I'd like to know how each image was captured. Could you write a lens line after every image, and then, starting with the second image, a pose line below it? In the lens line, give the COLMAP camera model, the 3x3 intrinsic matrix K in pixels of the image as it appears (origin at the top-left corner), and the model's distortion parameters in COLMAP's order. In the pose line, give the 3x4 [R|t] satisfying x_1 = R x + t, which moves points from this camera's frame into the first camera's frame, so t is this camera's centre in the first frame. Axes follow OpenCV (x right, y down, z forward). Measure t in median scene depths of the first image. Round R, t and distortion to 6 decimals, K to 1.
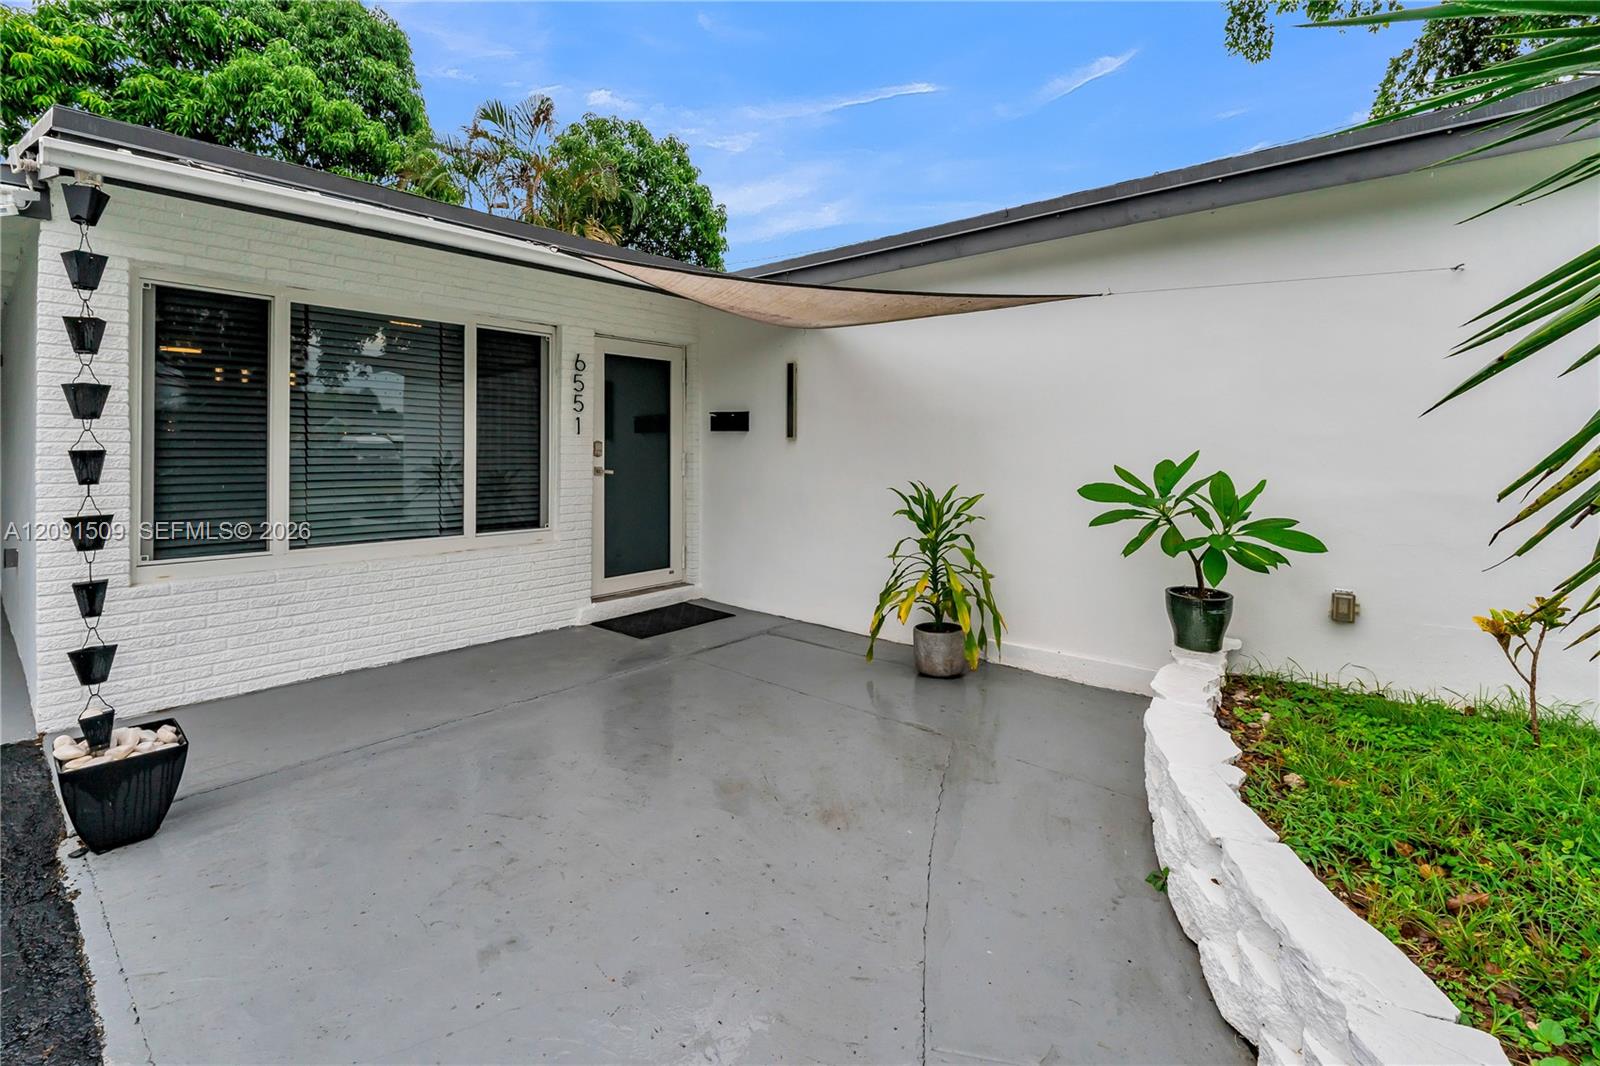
lens RADIAL K [[737.8, 0, 802.9], [0, 737.8, 455.1], [0, 0, 1]] dist [-0.002432, -0.000674]
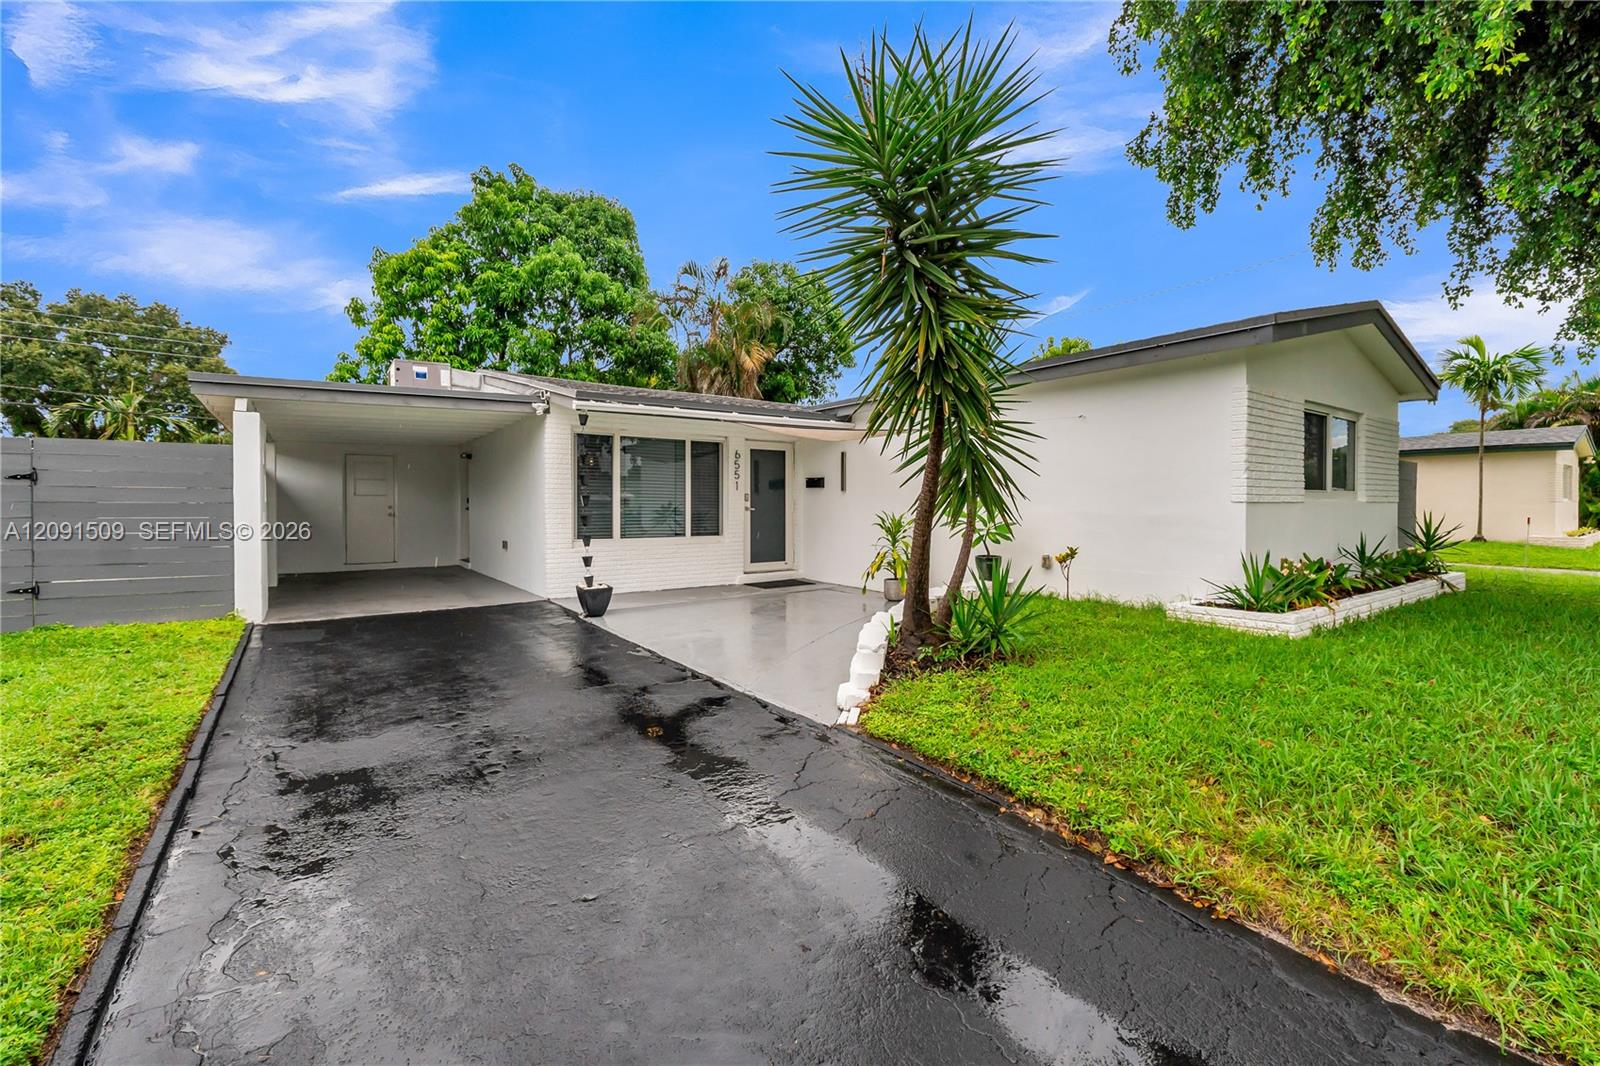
lens RADIAL K [[685.1, 0, 800.9], [0, 685.1, 514.9], [0, 0, 1]] dist [-0.000399, -0.000086]
pose [[0.973846, 0.000489, -0.227208, 0.116840], [0.000999, 0.999979, 0.006433, 0.011262], [0.227206, -0.006492, 0.973825, -0.314998]]
